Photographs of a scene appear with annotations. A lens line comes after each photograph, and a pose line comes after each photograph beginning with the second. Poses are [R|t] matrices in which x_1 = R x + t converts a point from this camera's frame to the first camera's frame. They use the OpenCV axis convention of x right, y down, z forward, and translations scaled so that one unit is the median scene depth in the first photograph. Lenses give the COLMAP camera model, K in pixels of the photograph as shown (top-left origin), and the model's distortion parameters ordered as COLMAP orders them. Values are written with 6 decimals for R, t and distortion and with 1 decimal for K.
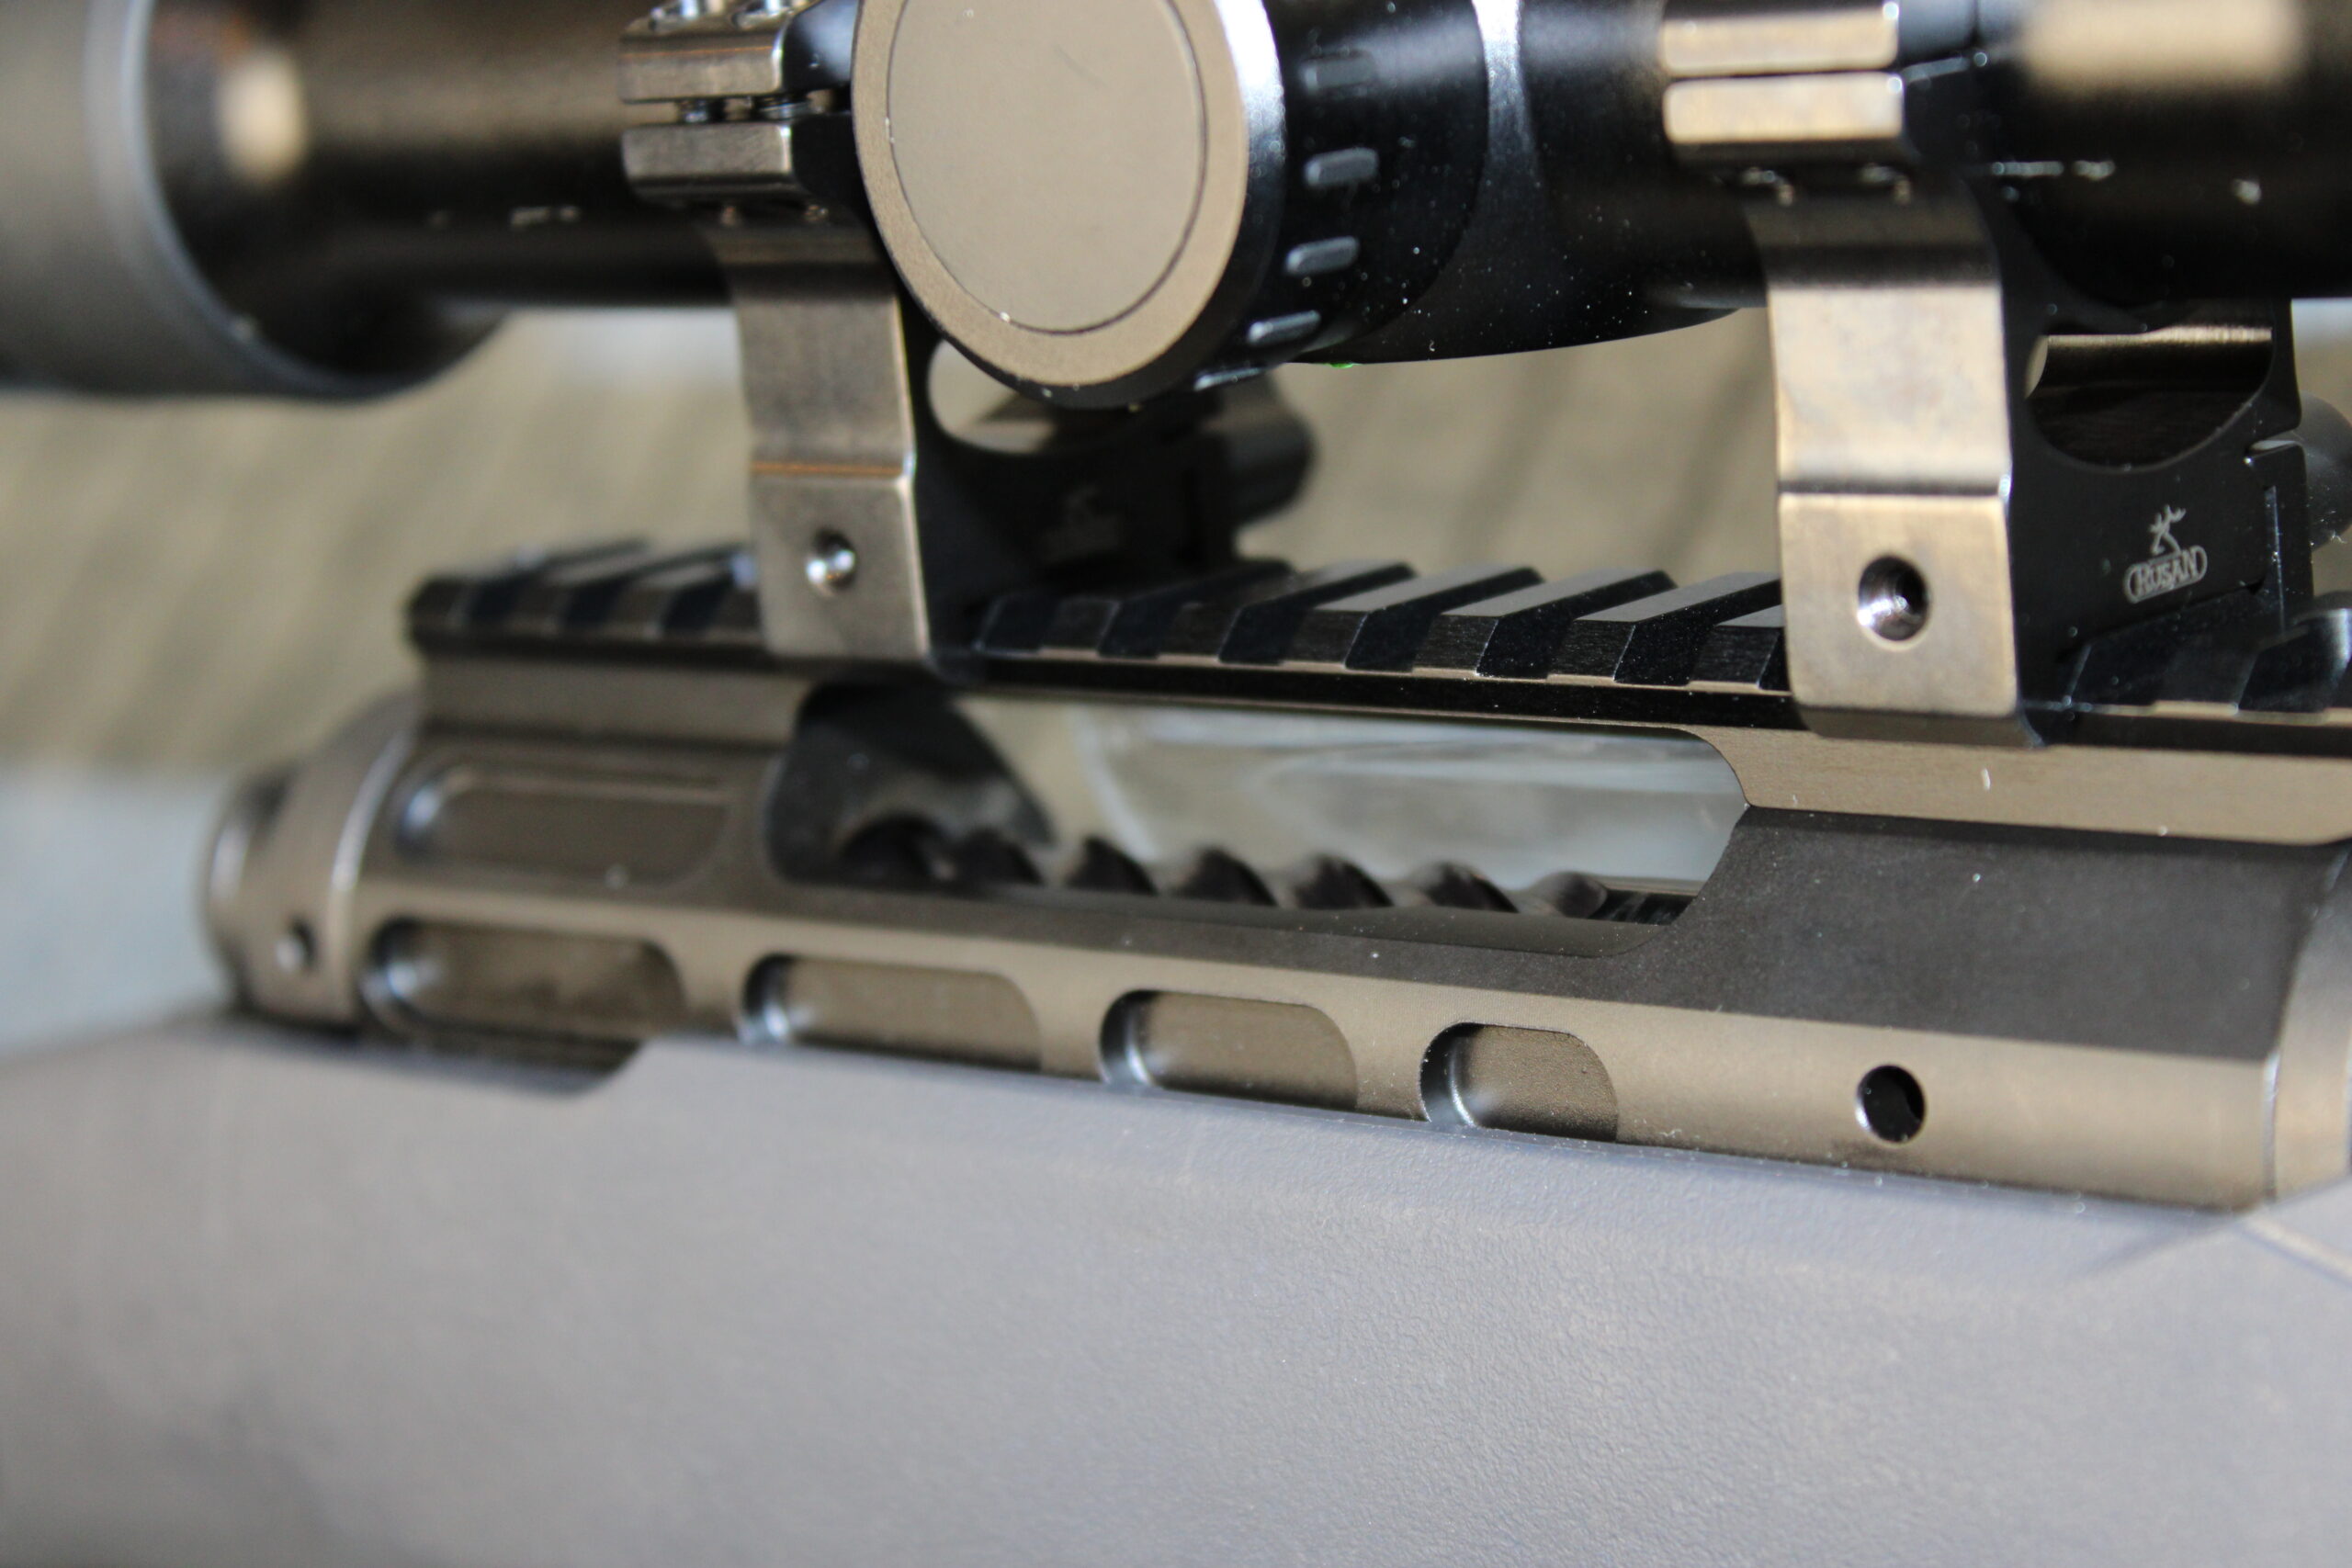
lens RADIAL K [[5875.2, 0, 1176.0], [0, 5875.2, 784.0], [0, 0, 1]] dist [0.284338, 0.109318]
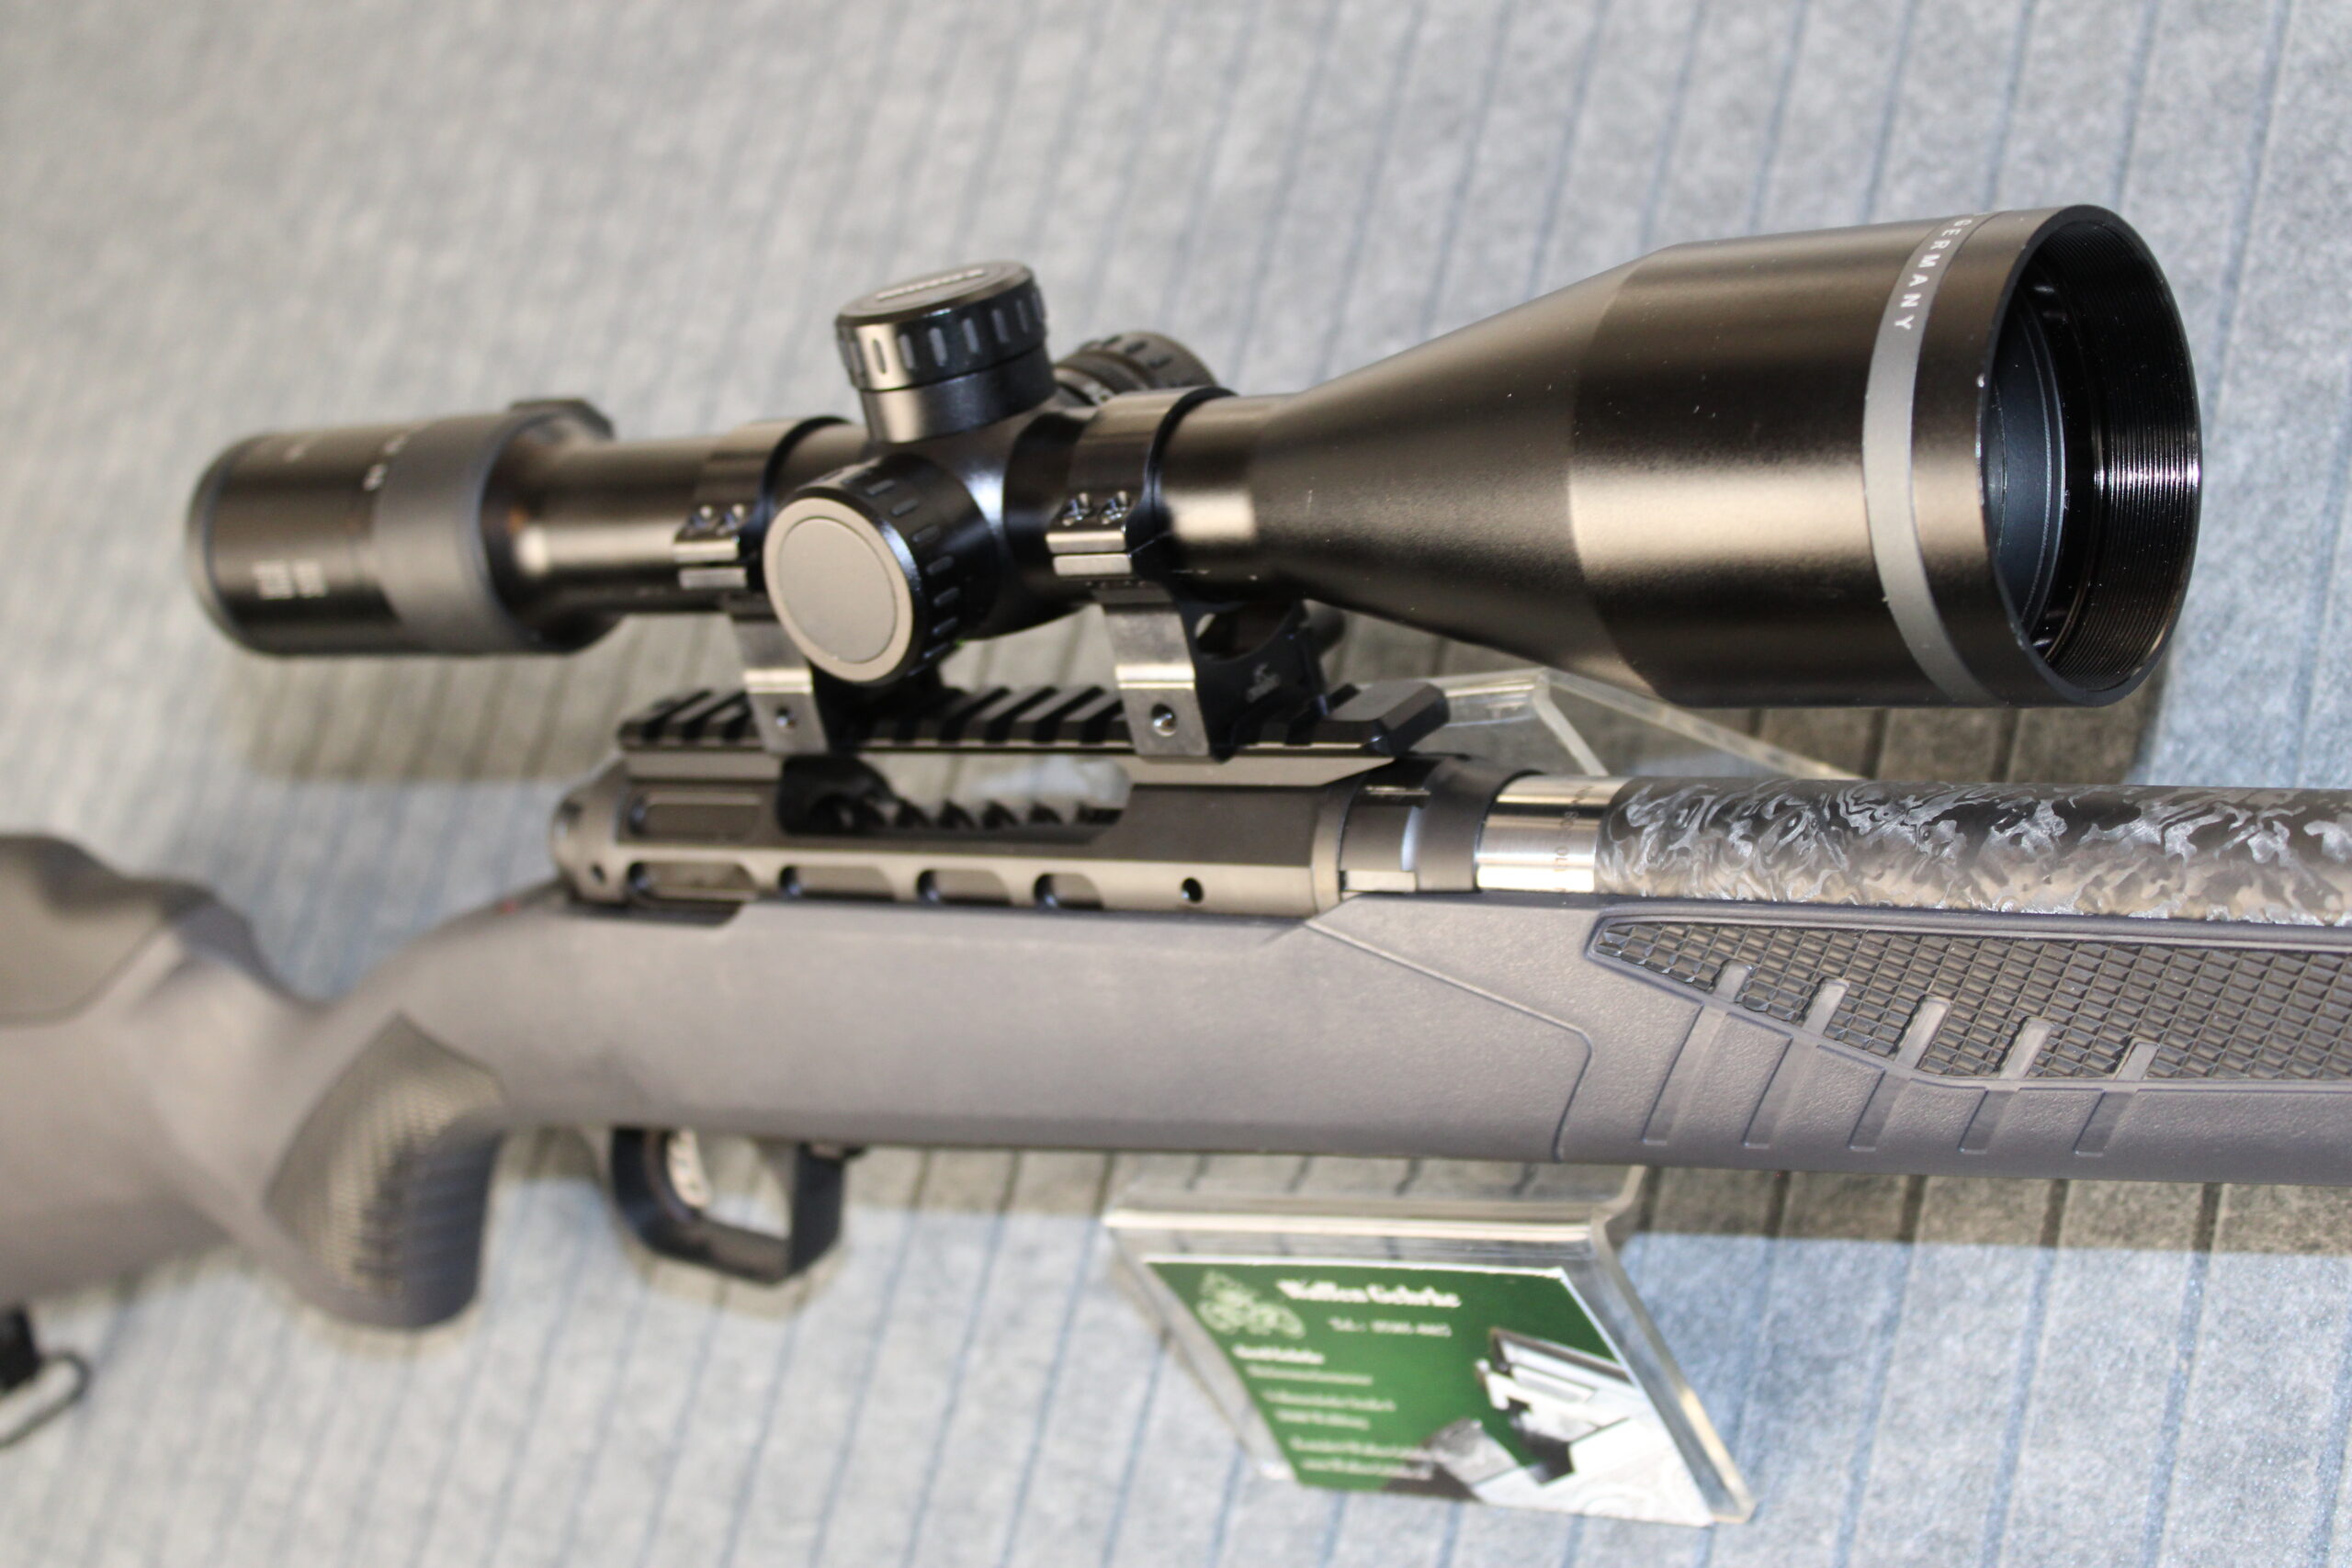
lens RADIAL K [[3857.1, 0, 1176.0], [0, 3857.1, 784.0], [0, 0, 1]] dist [-0.004420, 0.000037]
pose [[0.988578, -0.149363, 0.020097, 0.075460], [0.146609, 0.983987, 0.101367, -0.160900], [-0.034916, -0.097263, 0.994646, -0.712845]]
